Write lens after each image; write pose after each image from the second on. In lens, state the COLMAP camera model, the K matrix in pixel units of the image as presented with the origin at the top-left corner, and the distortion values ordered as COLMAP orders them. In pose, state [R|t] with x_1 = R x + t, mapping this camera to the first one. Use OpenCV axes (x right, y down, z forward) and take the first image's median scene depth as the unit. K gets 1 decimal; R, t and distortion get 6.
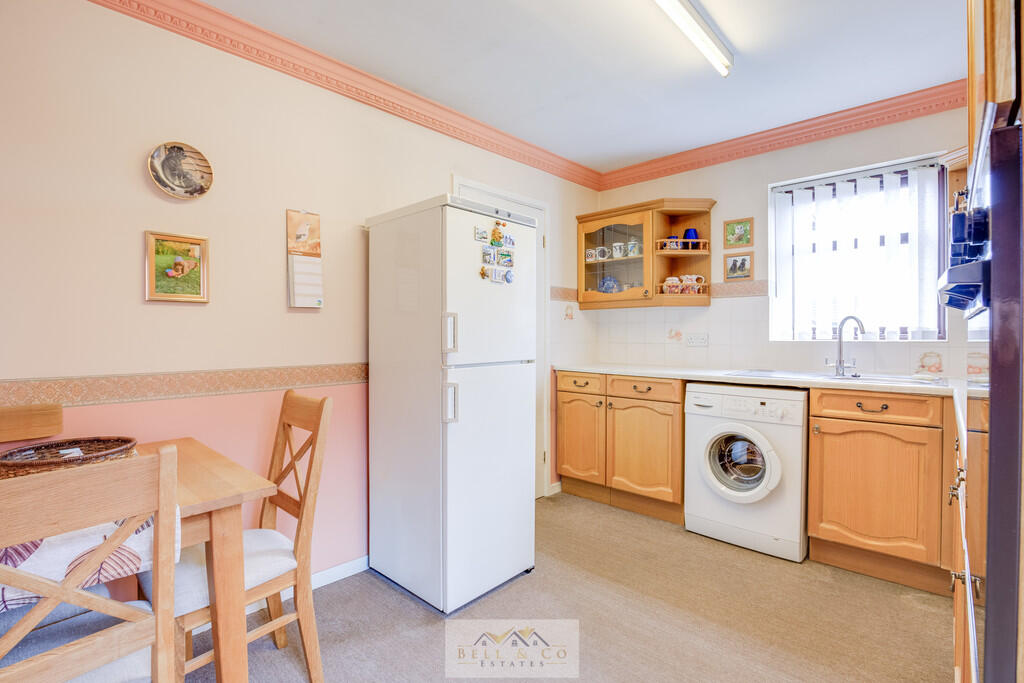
lens RADIAL K [[472.3, 0, 495.2], [0, 472.3, 340.3], [0, 0, 1]] dist [-0.028998, 0.000936]
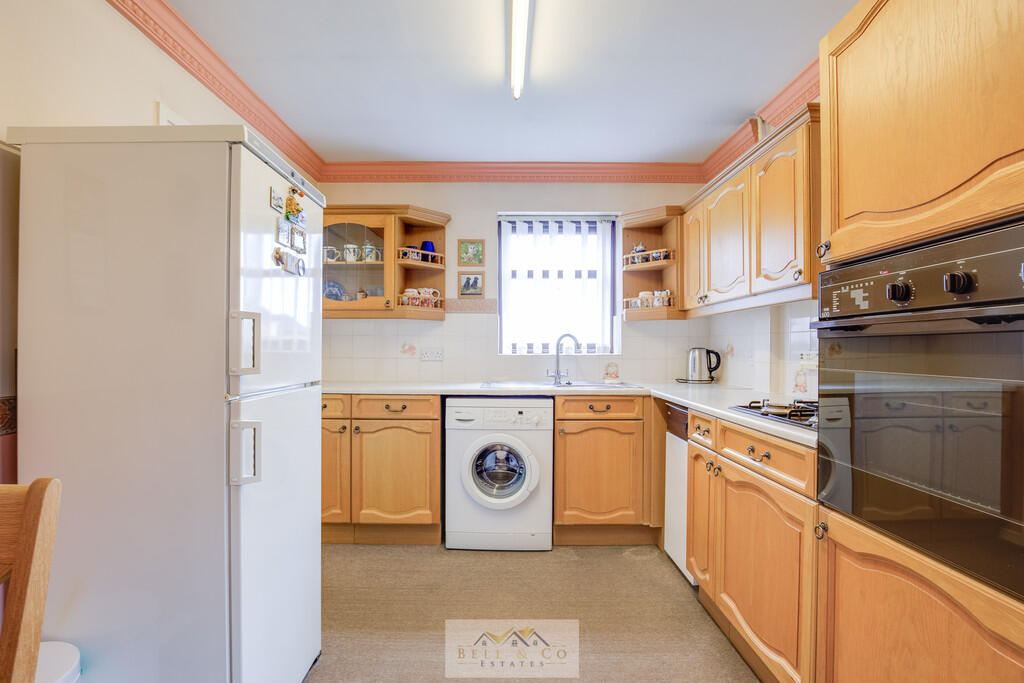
lens RADIAL K [[480.7, 0, 508.2], [0, 480.7, 352.3], [0, 0, 1]] dist [-0.035445, -0.000161]
pose [[0.718042, -0.000535, 0.696000, -0.186675], [0.003701, 0.999989, -0.003049, -0.000990], [-0.695990, 0.004765, 0.718036, 0.186024]]
